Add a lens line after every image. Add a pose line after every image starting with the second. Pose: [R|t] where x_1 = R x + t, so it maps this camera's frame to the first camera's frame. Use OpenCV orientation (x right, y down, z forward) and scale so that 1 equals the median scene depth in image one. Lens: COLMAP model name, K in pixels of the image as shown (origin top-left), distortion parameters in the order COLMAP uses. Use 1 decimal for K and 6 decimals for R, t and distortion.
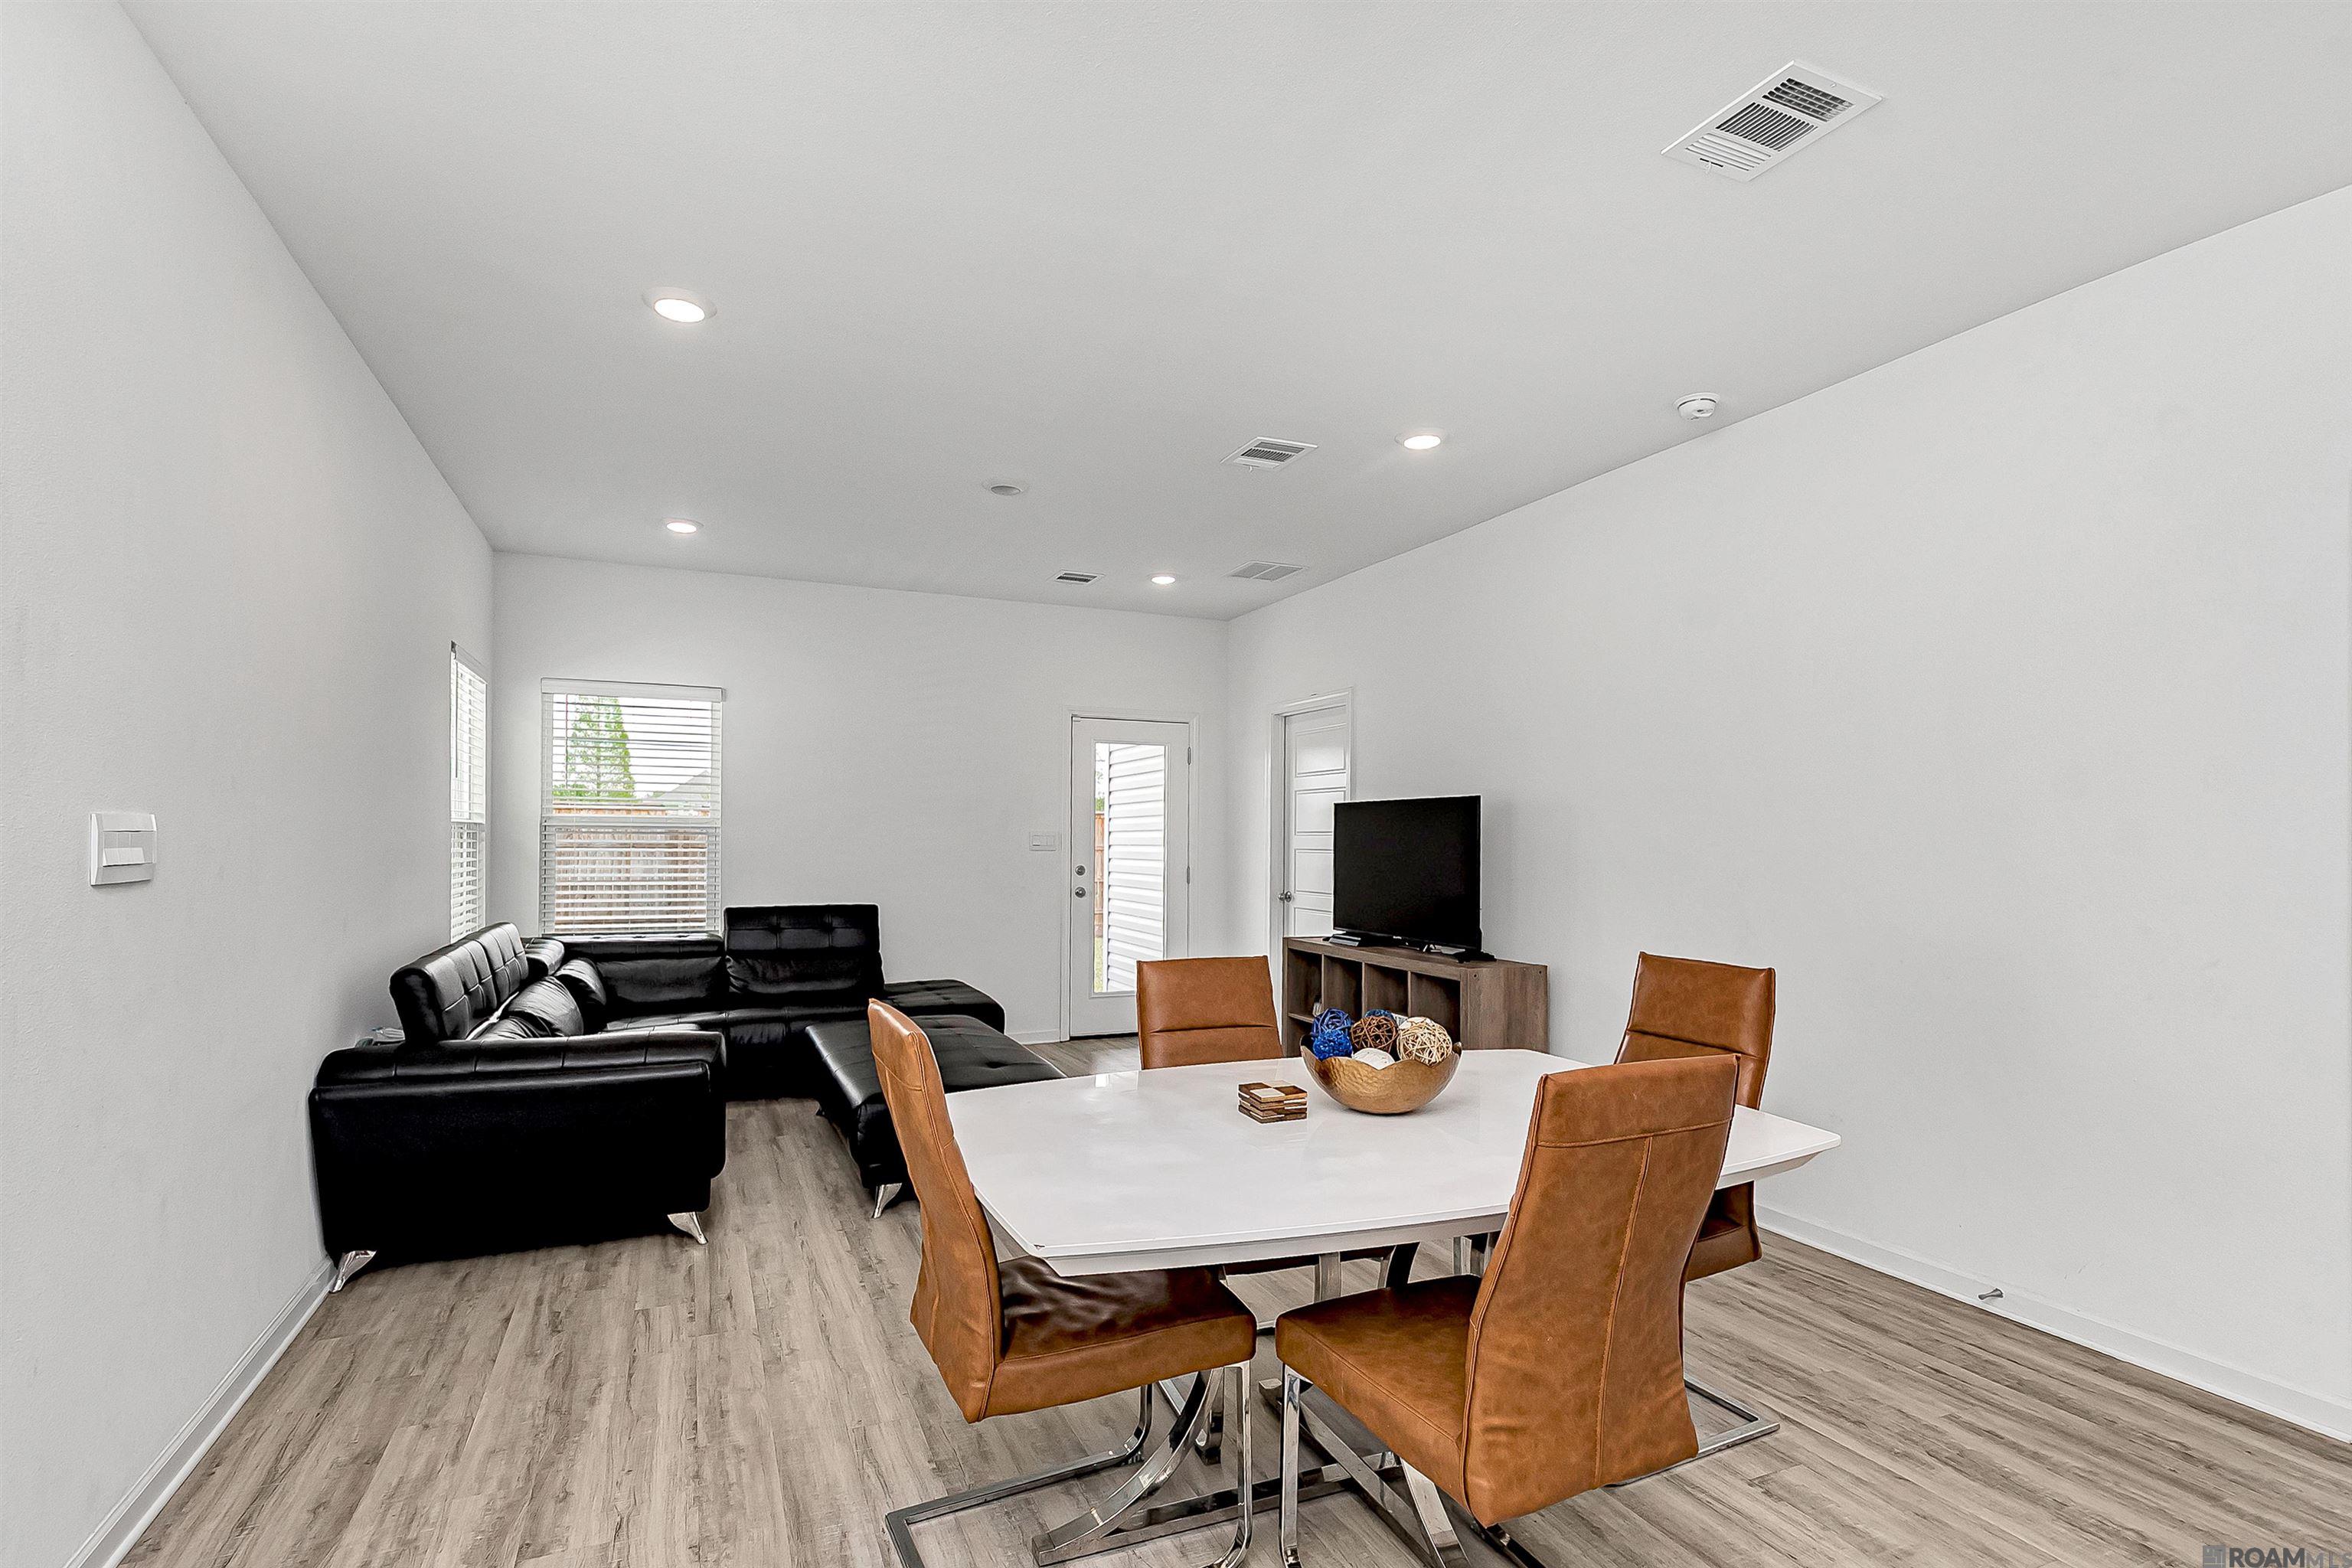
lens RADIAL K [[1086.9, 0, 1102.5], [0, 1086.9, 827.2], [0, 0, 1]] dist [-0.001120, -0.000048]
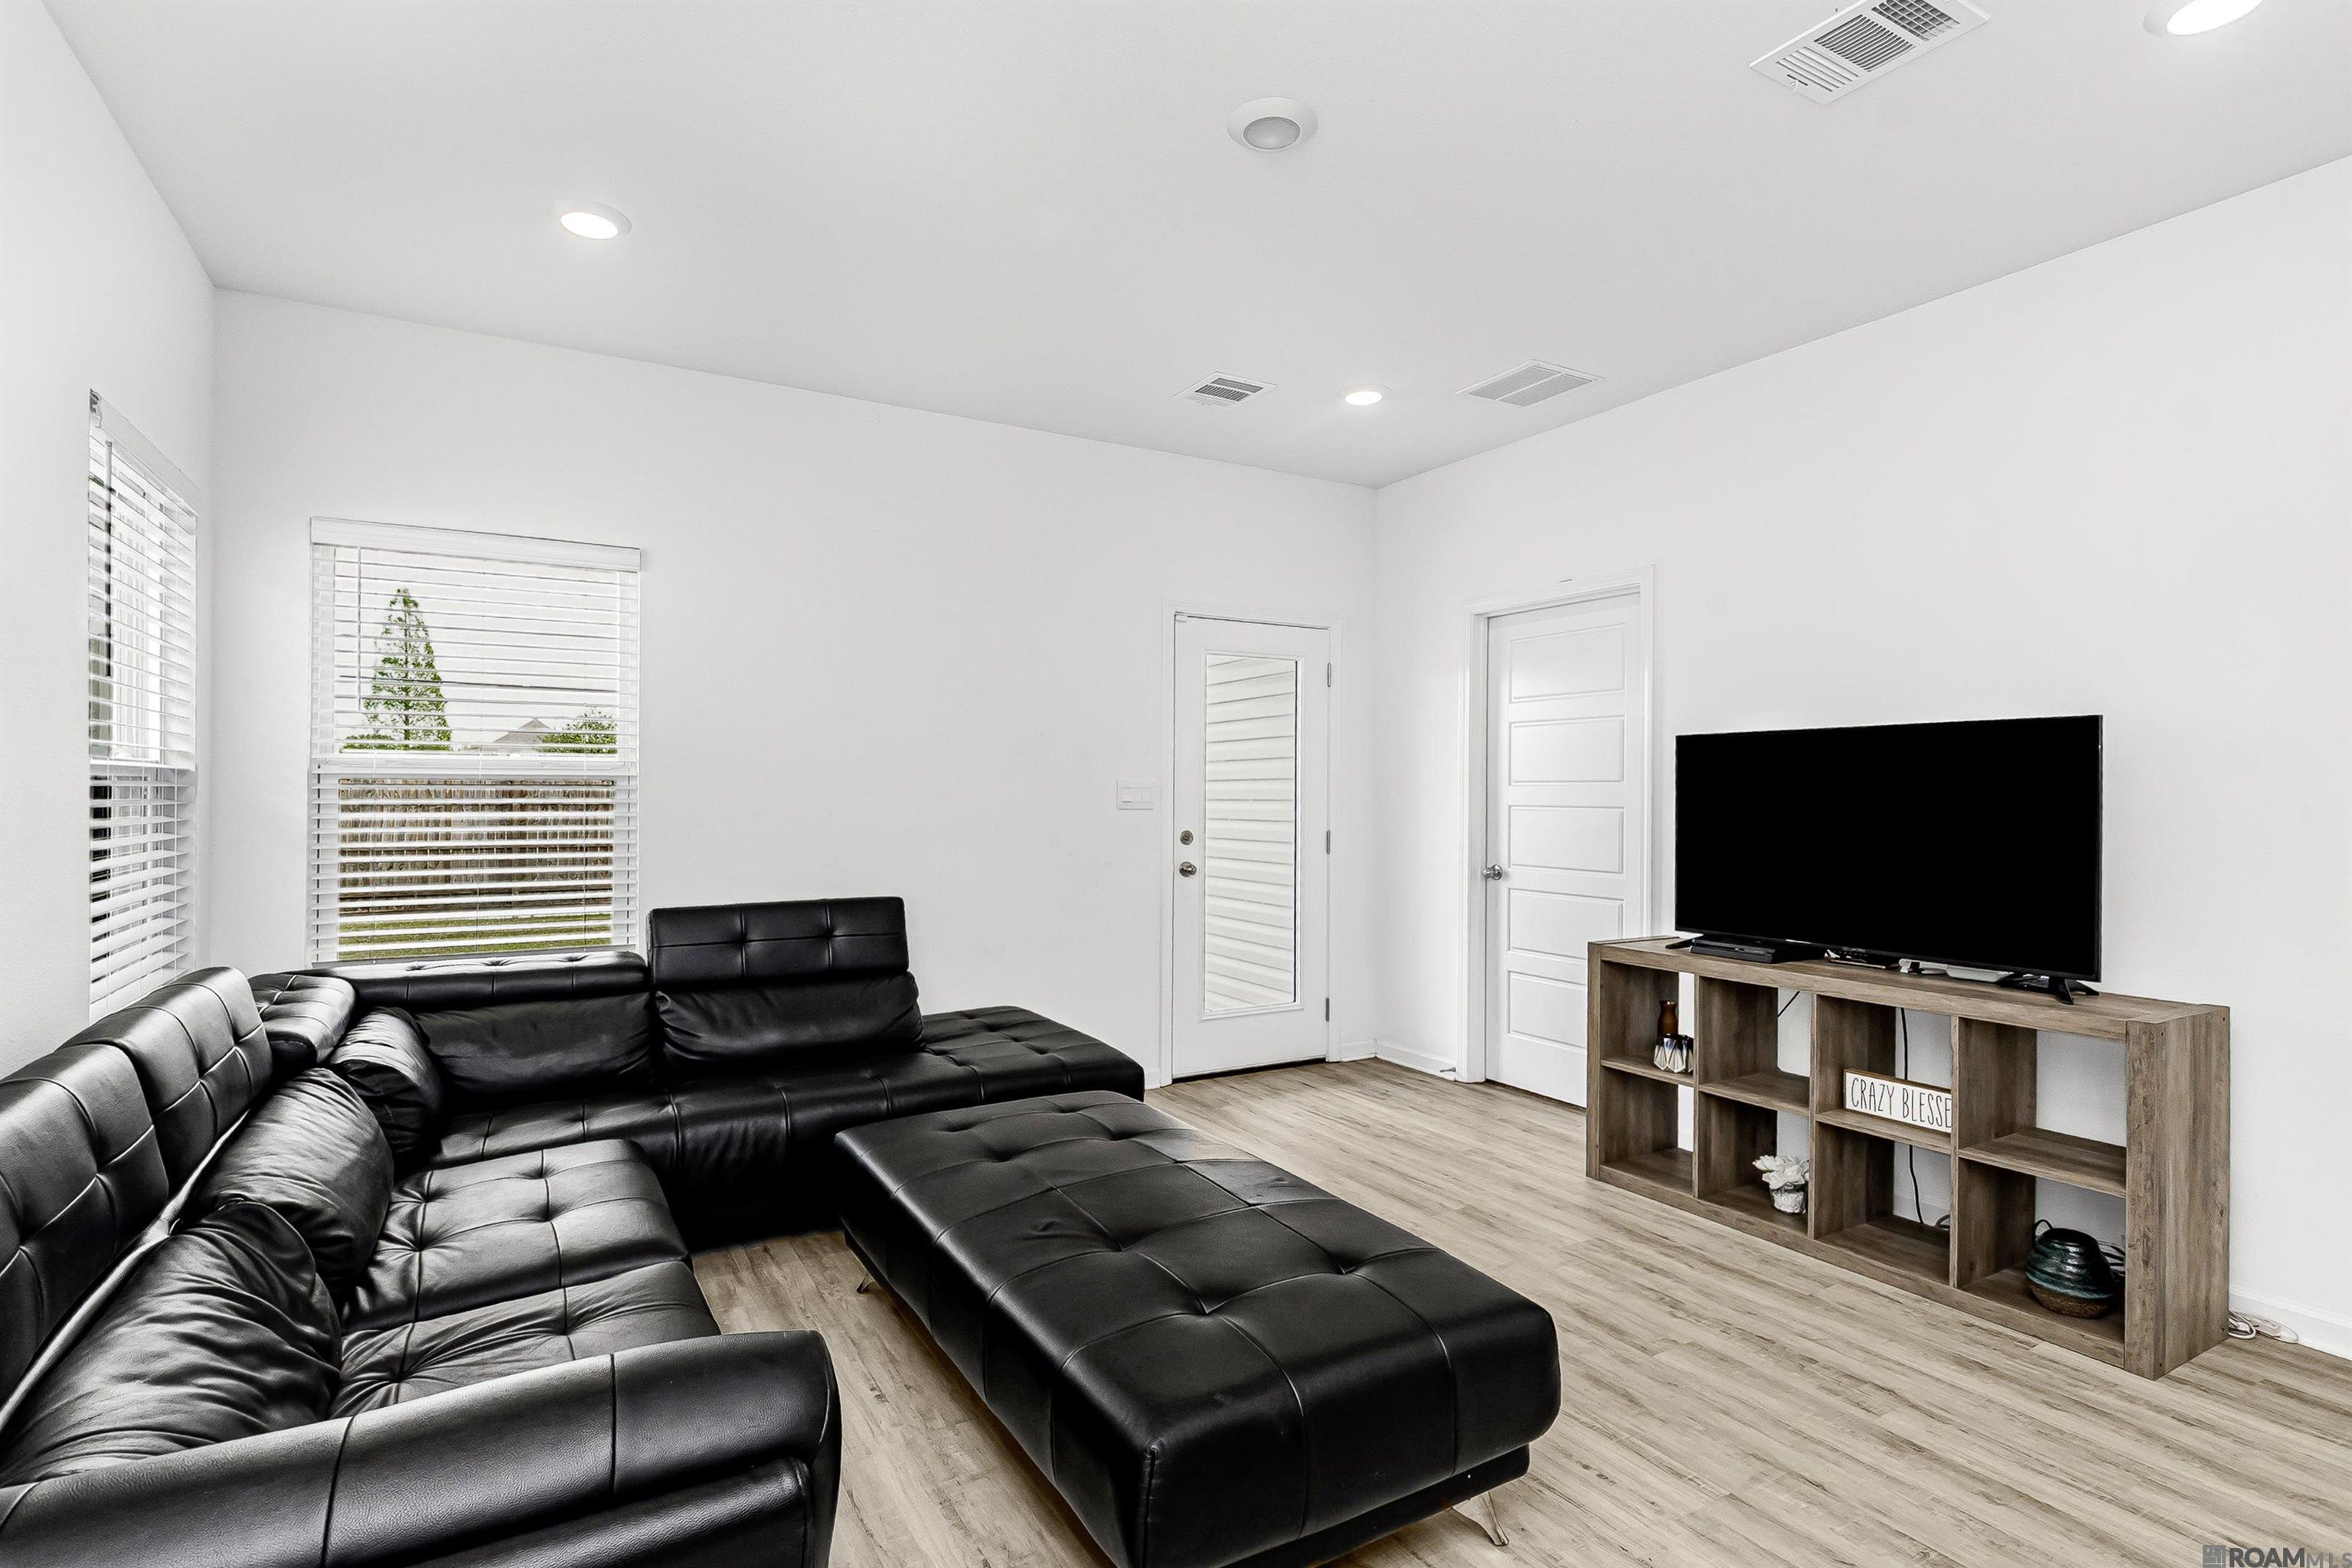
lens RADIAL K [[1107.5, 0, 1176.0], [0, 1107.5, 784.0], [0, 0, 1]] dist [0.007664, -0.000449]
pose [[0.985382, -0.004790, 0.170290, -0.171515], [0.003761, 0.999973, 0.006368, 0.001481], [-0.170316, -0.005634, 0.985373, 0.356830]]
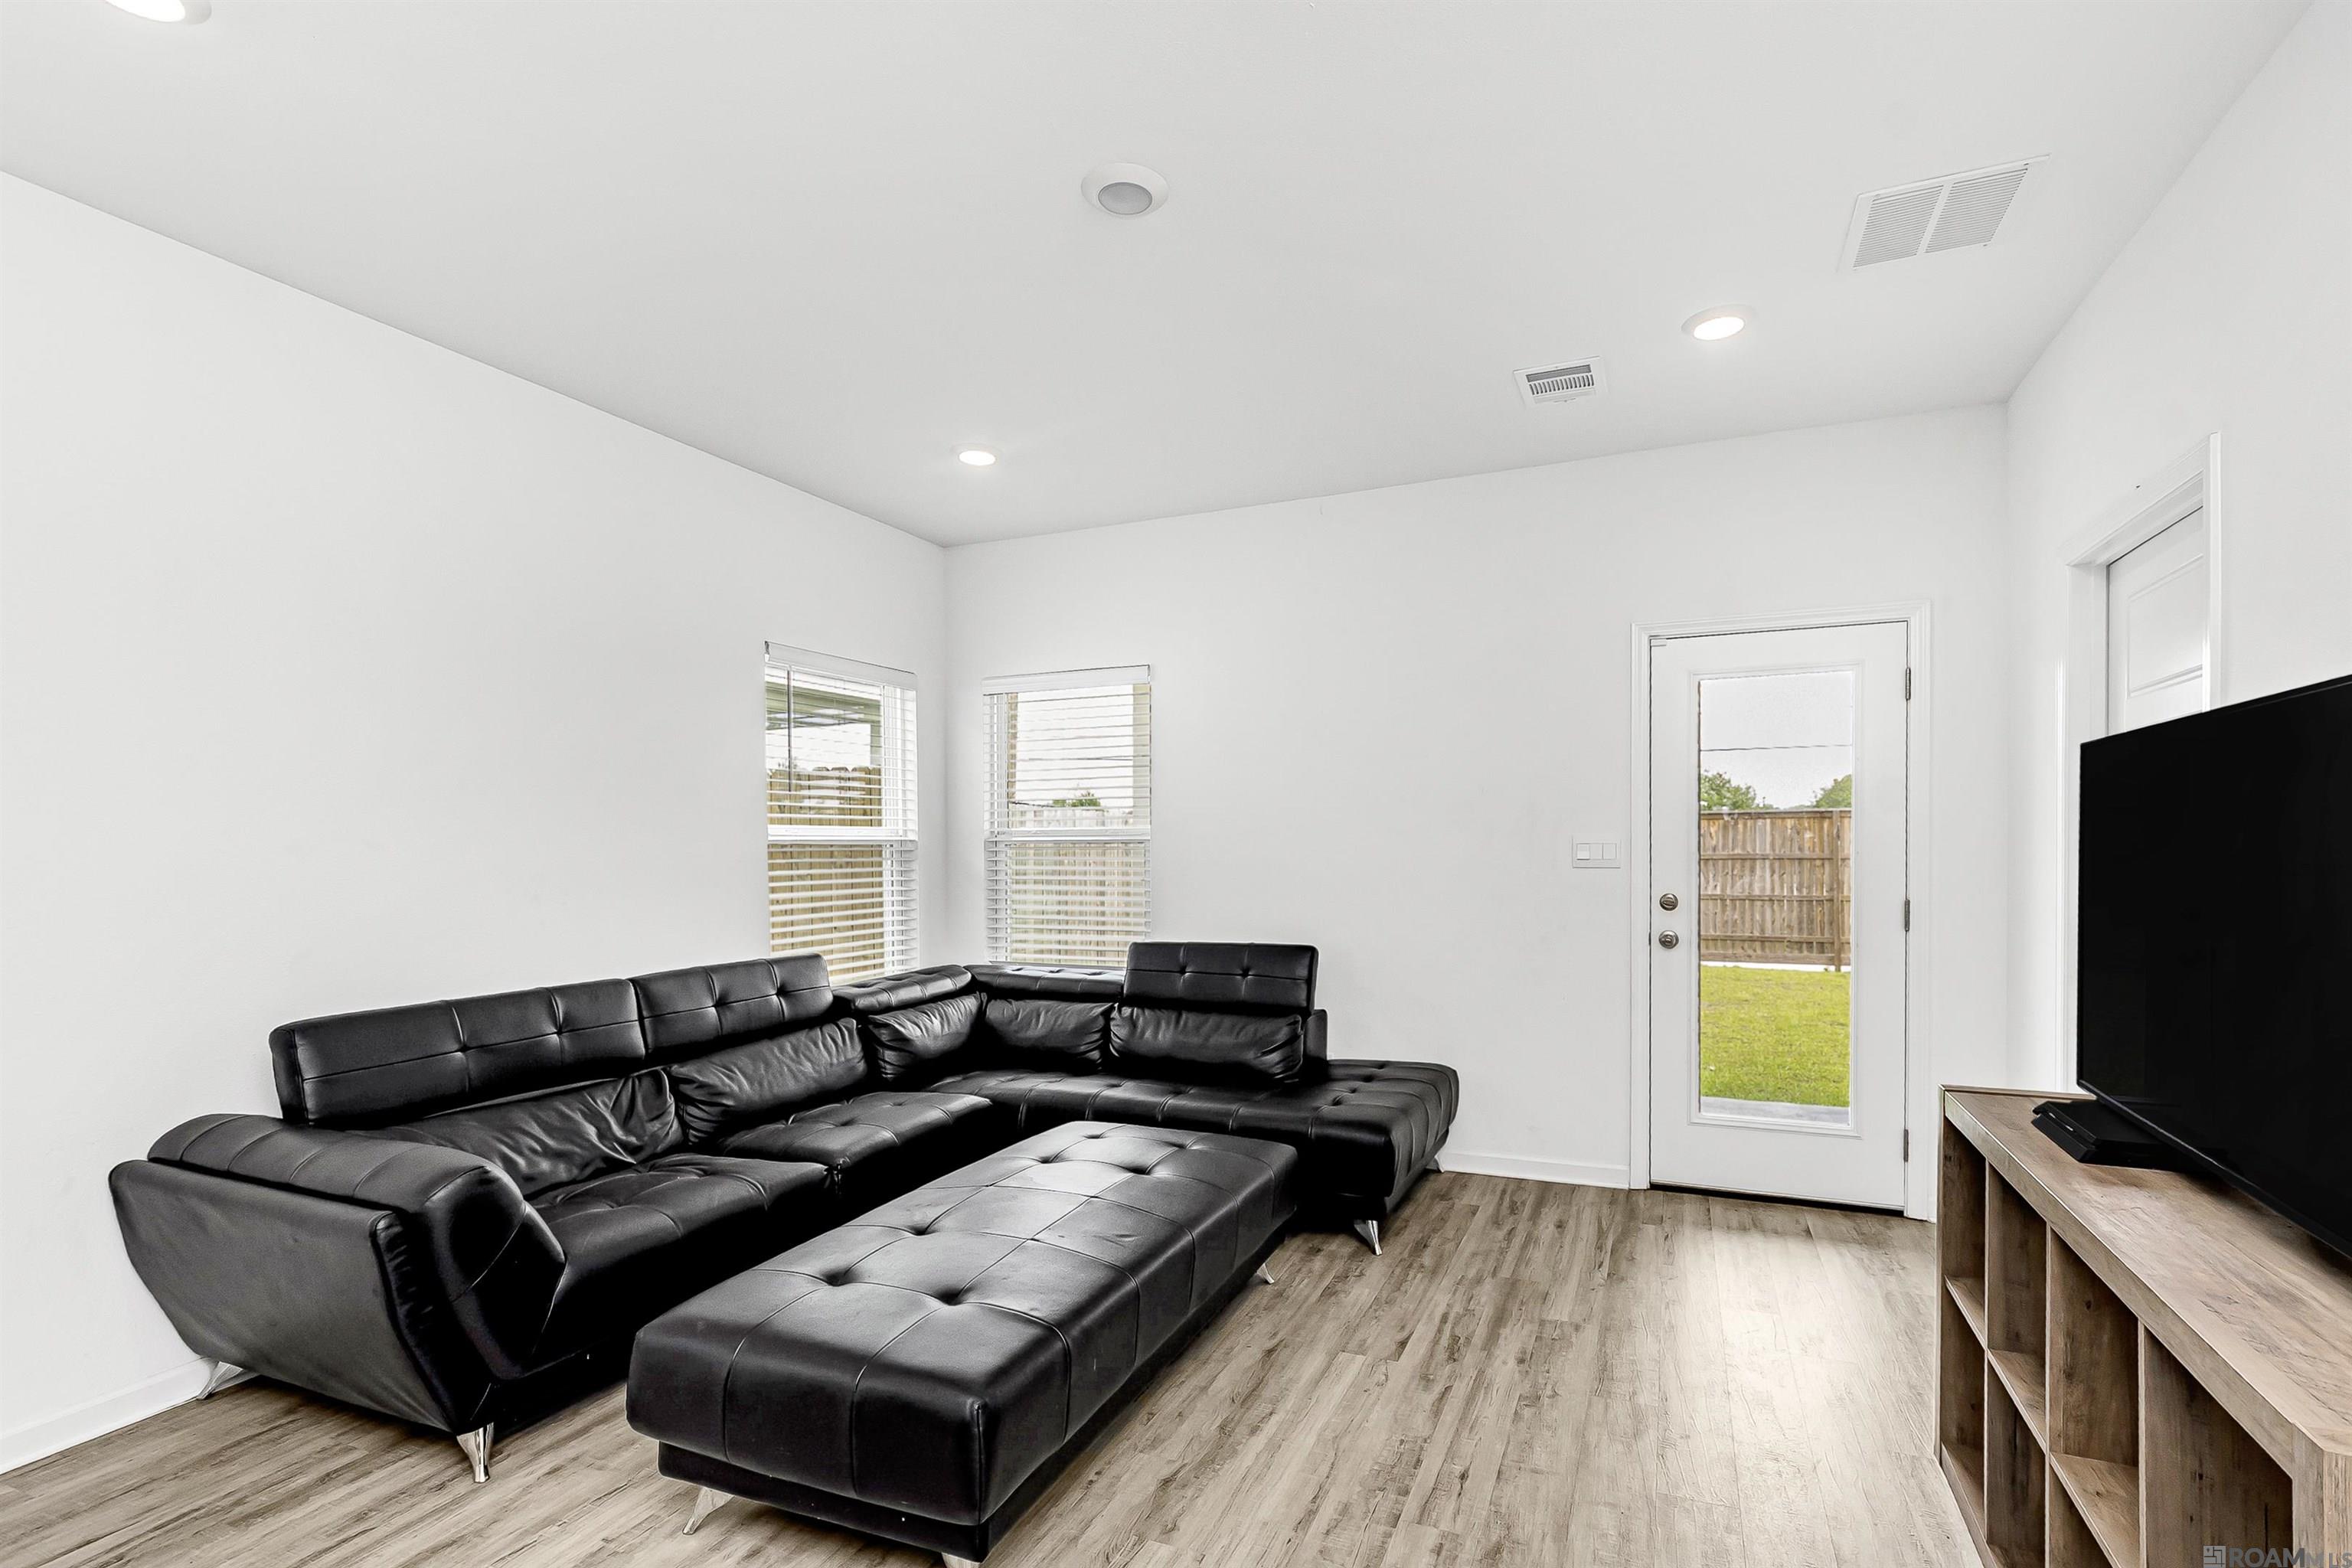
lens RADIAL K [[1085.1, 0, 1231.4], [0, 1085.1, 859.7], [0, 0, 1]] dist [0.001456, -0.000085]
pose [[0.736868, -0.006034, -0.676010, 0.234763], [0.017890, 0.999784, 0.010577, 0.007278], [0.675800, -0.019888, 0.736816, 0.480031]]
